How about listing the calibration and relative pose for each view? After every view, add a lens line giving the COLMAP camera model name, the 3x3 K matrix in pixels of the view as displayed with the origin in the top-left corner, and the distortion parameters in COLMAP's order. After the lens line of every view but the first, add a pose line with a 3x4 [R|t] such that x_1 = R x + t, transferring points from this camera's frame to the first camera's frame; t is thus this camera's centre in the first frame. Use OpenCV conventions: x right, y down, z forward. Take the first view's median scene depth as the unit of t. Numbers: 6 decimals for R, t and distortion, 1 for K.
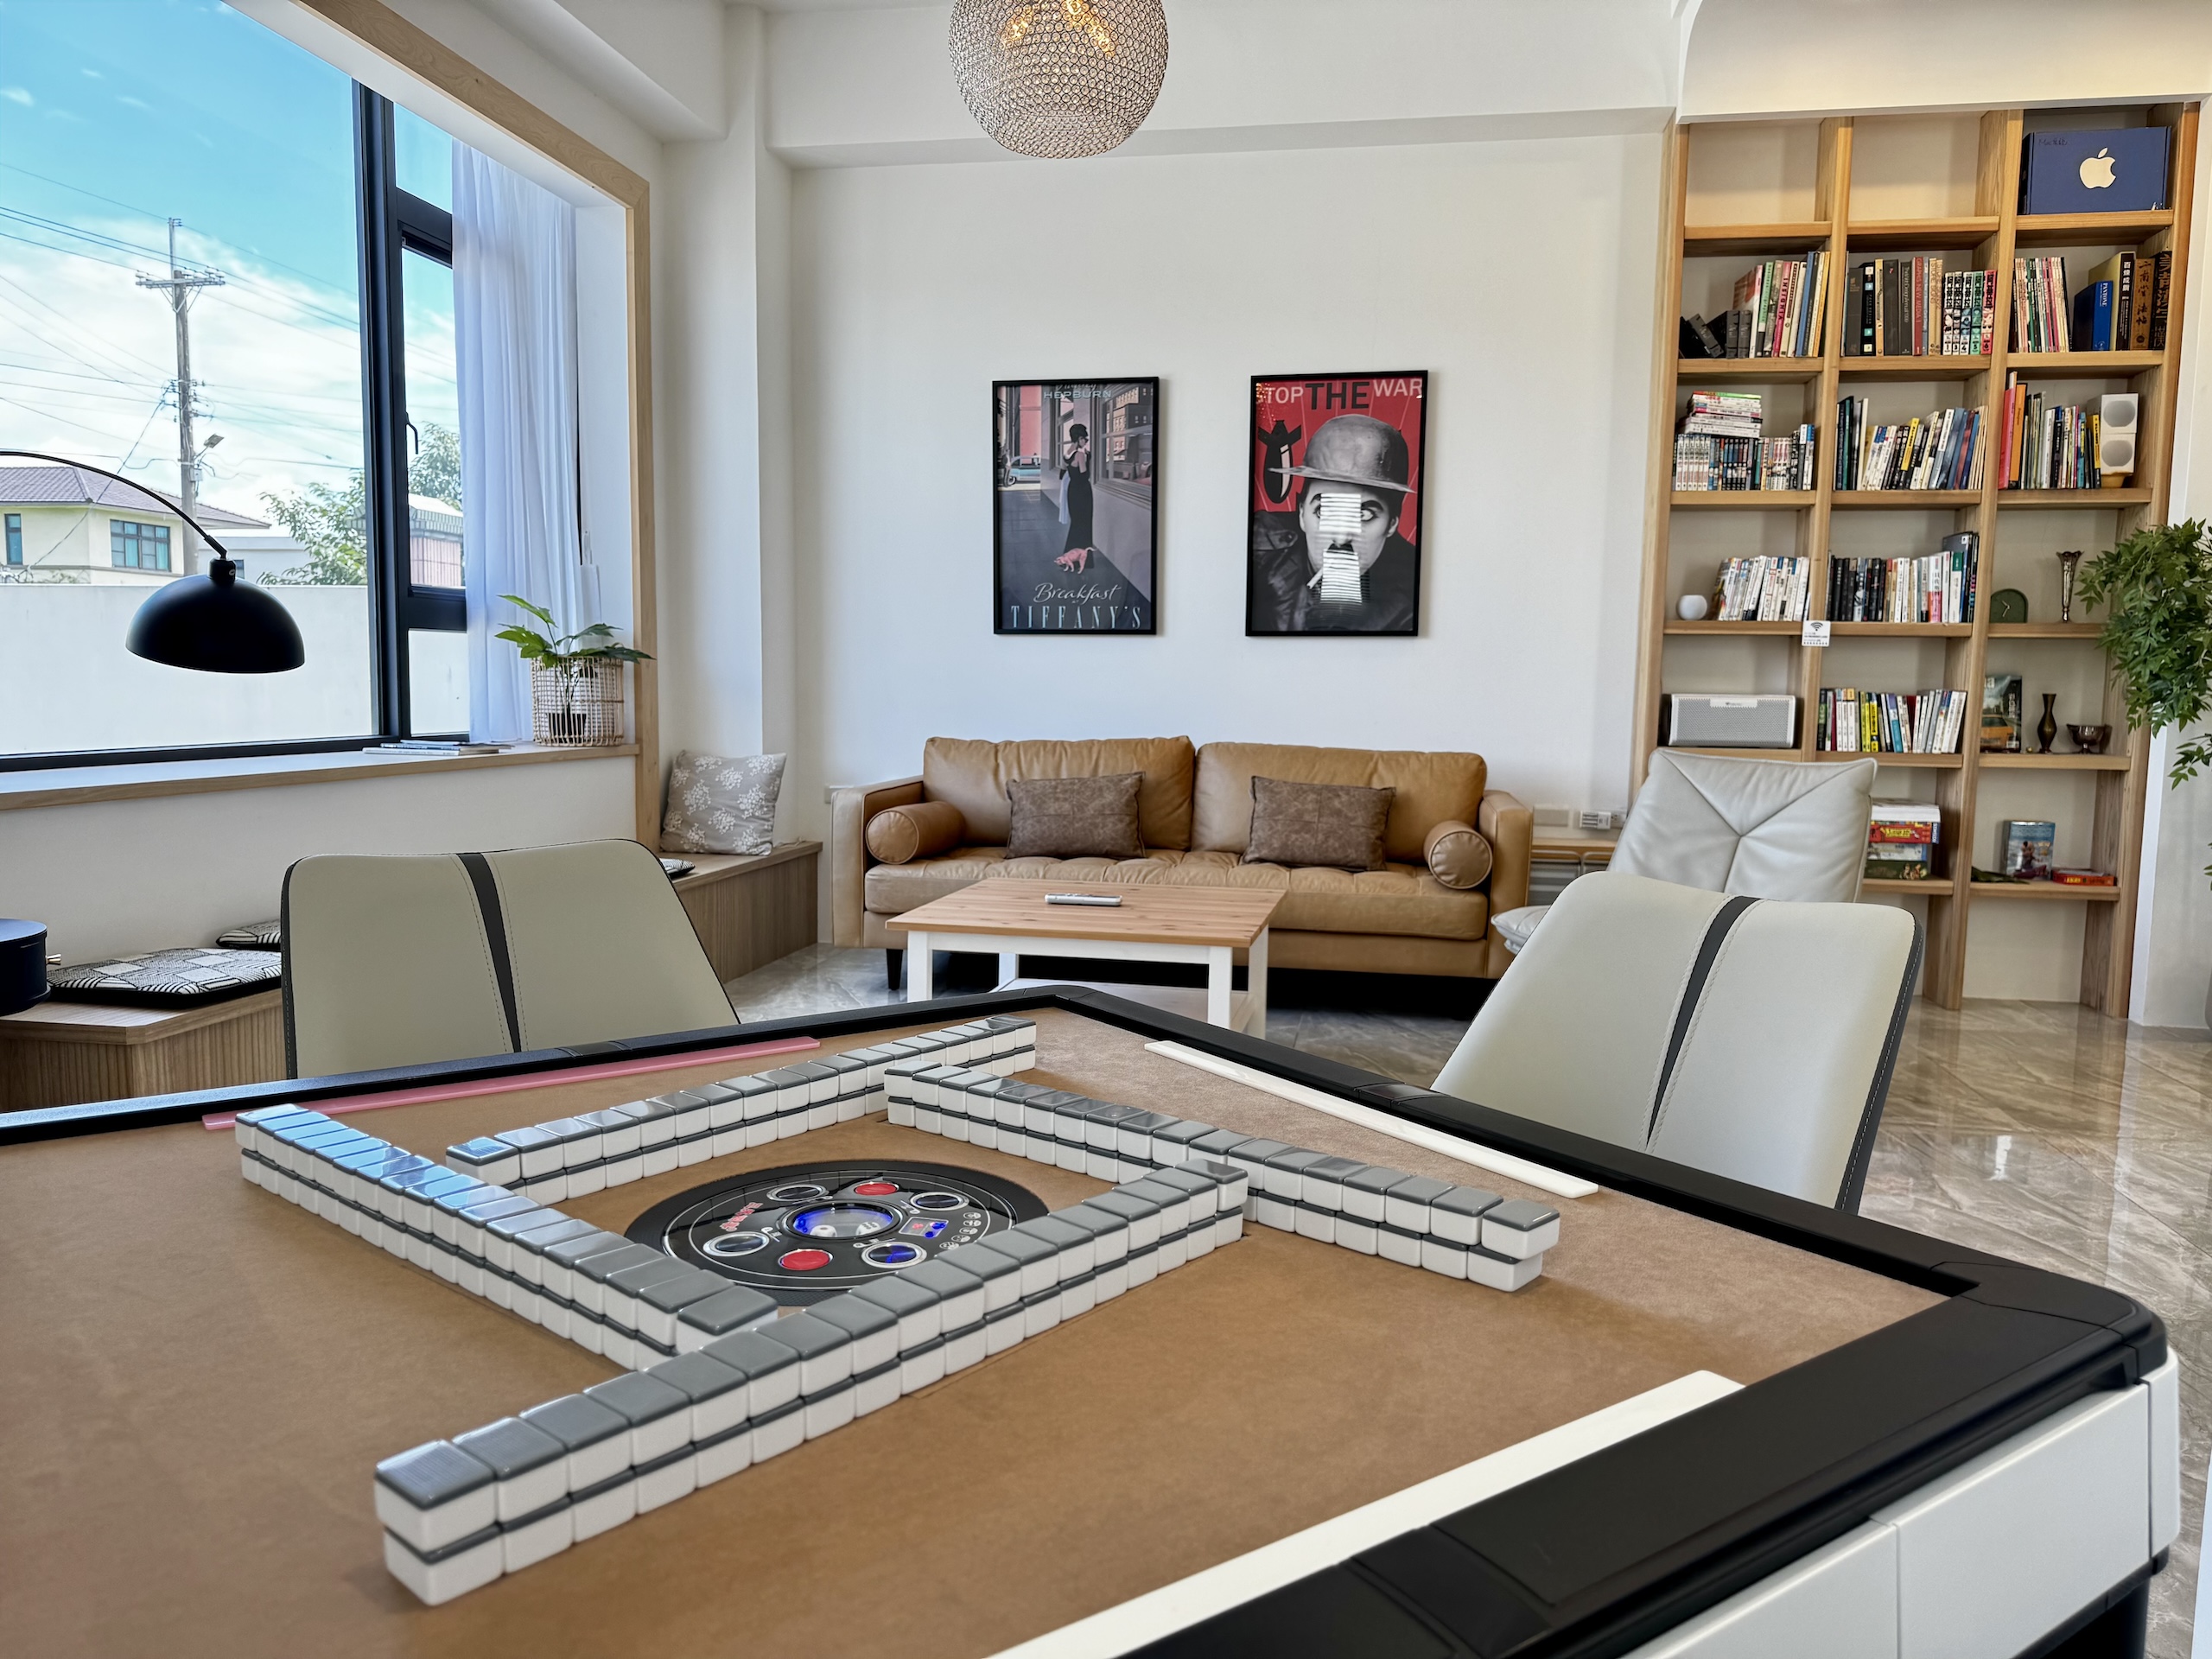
lens RADIAL K [[1552.7, 0, 1102.6], [0, 1552.7, 832.8], [0, 0, 1]] dist [-0.014566, 0.002621]
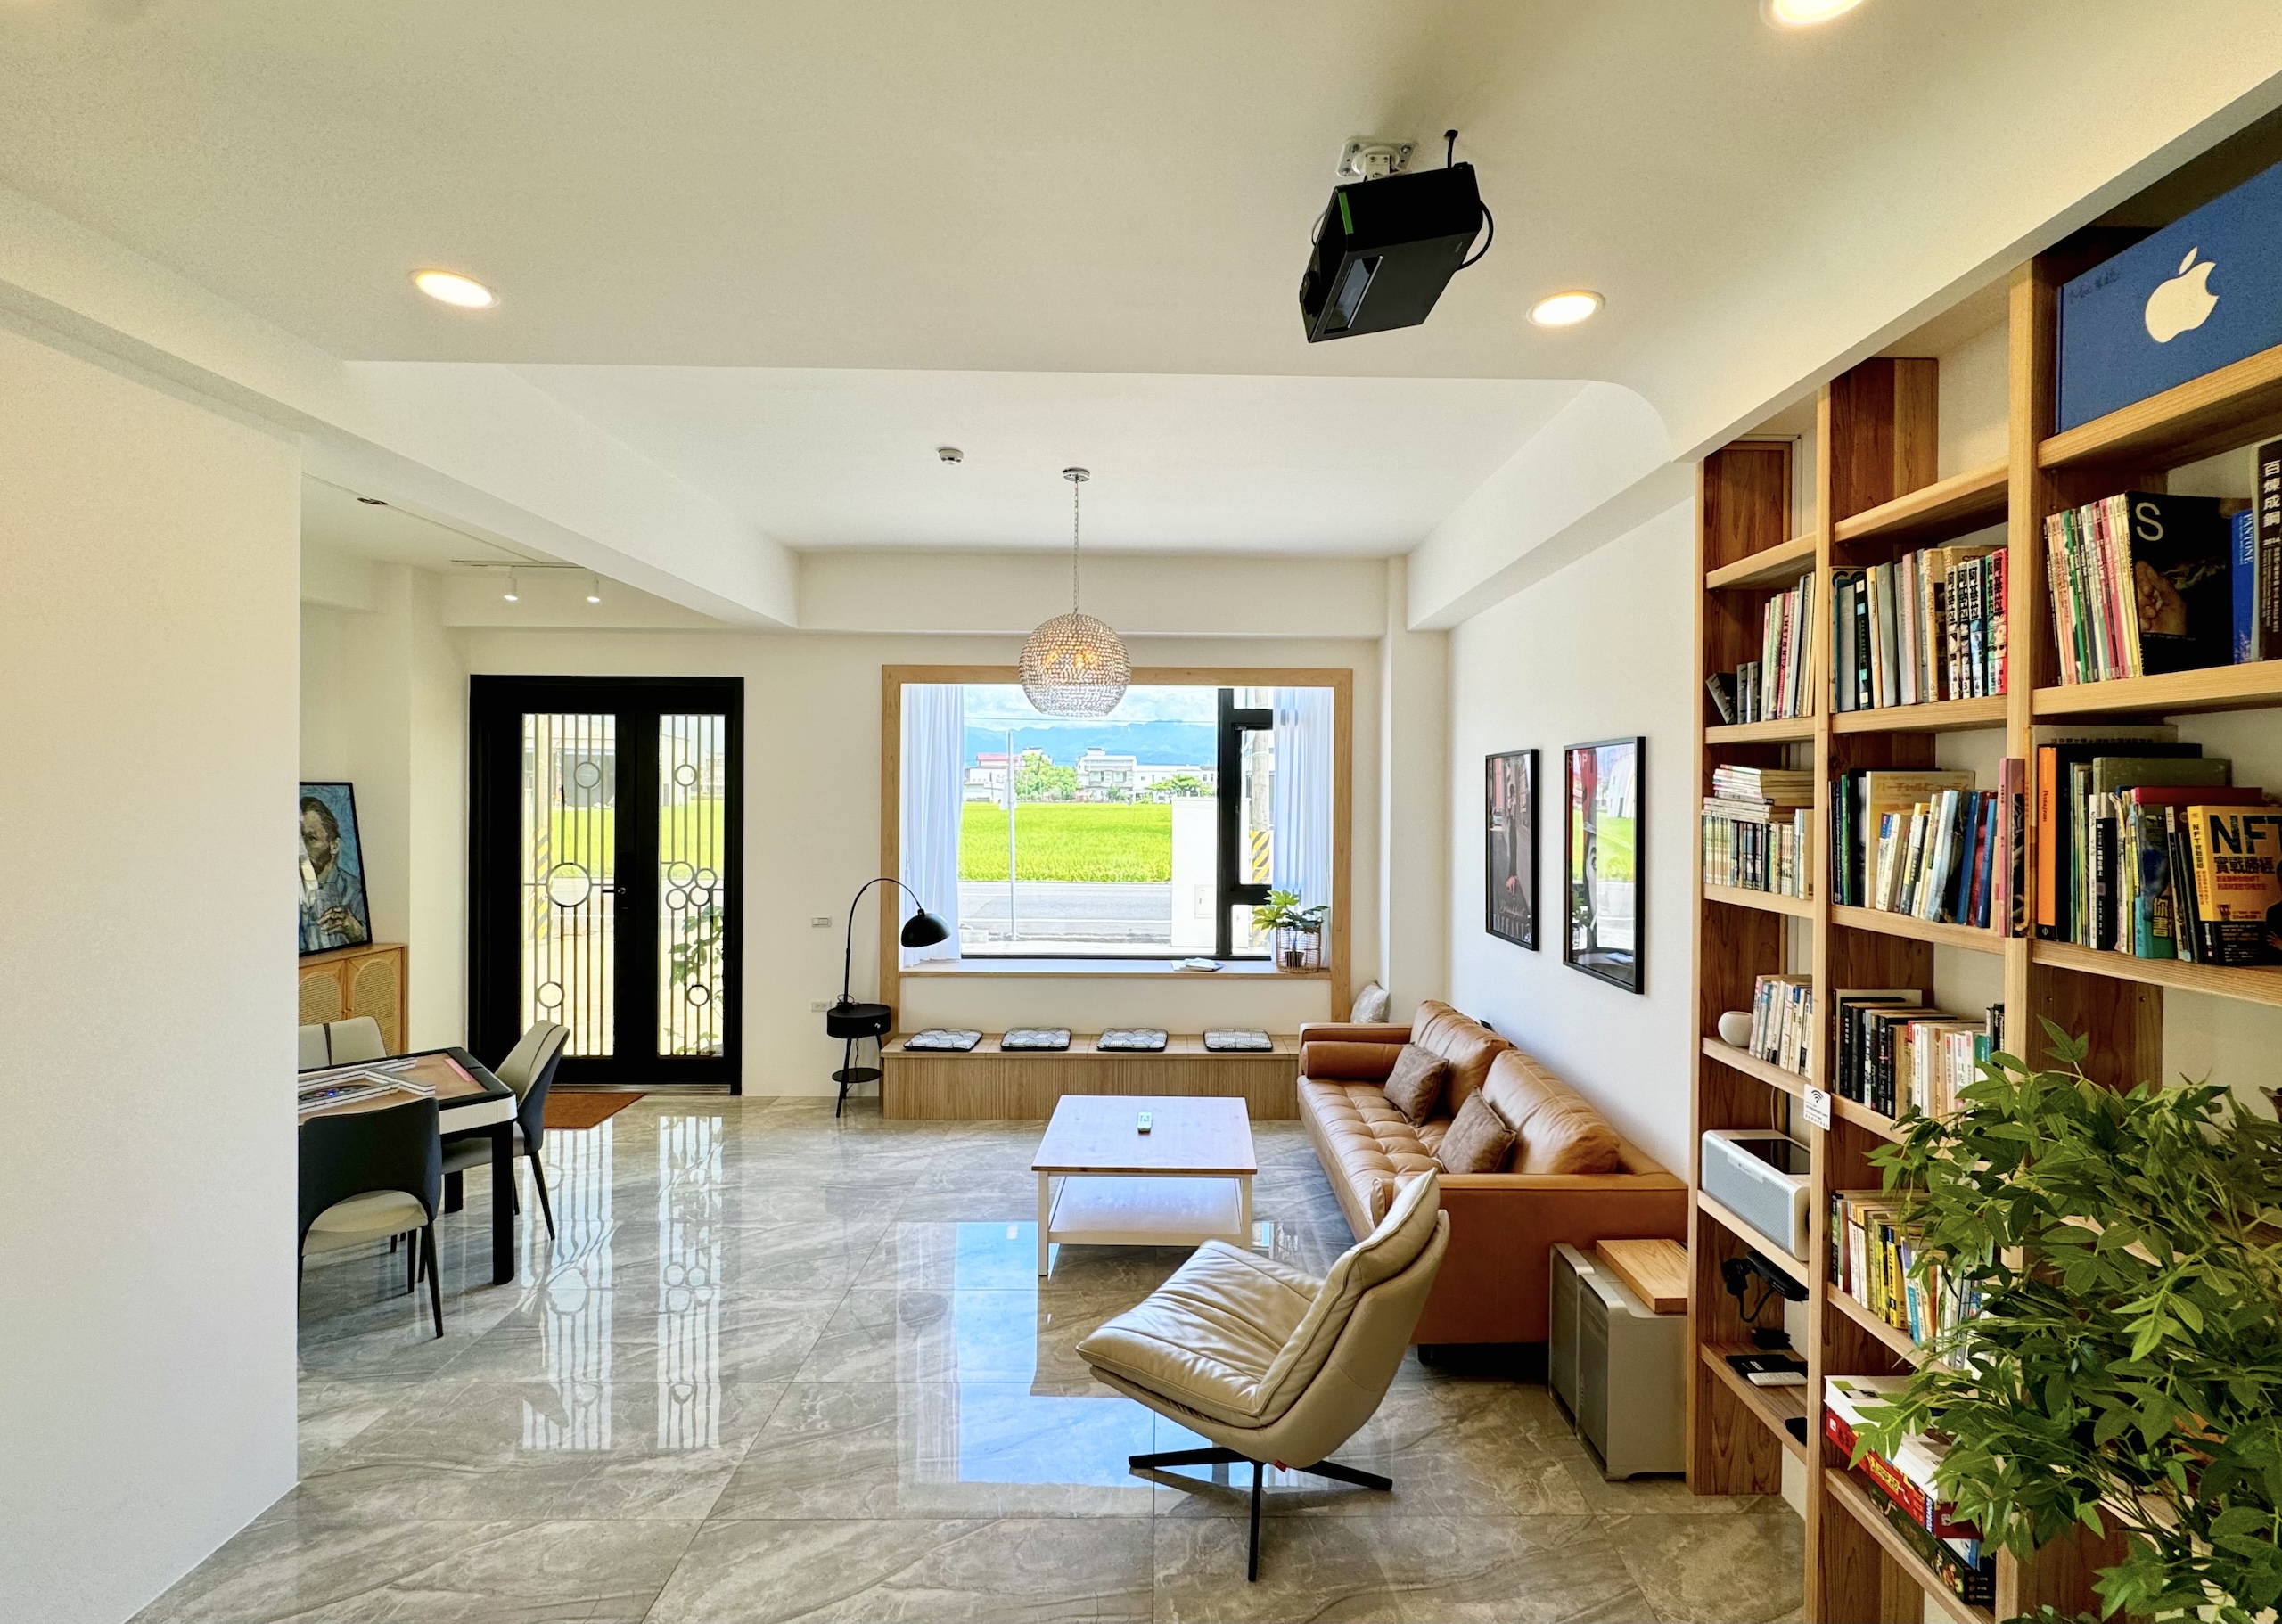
lens RADIAL K [[937.9, 0, 1141.7], [0, 937.9, 800.0], [0, 0, 1]] dist [-0.000530, -0.000227]
pose [[0.199853, -0.013376, -0.979735, 0.829182], [-0.101147, 0.994283, -0.034207, -0.224703], [0.974591, 0.105933, 0.197357, 0.620841]]
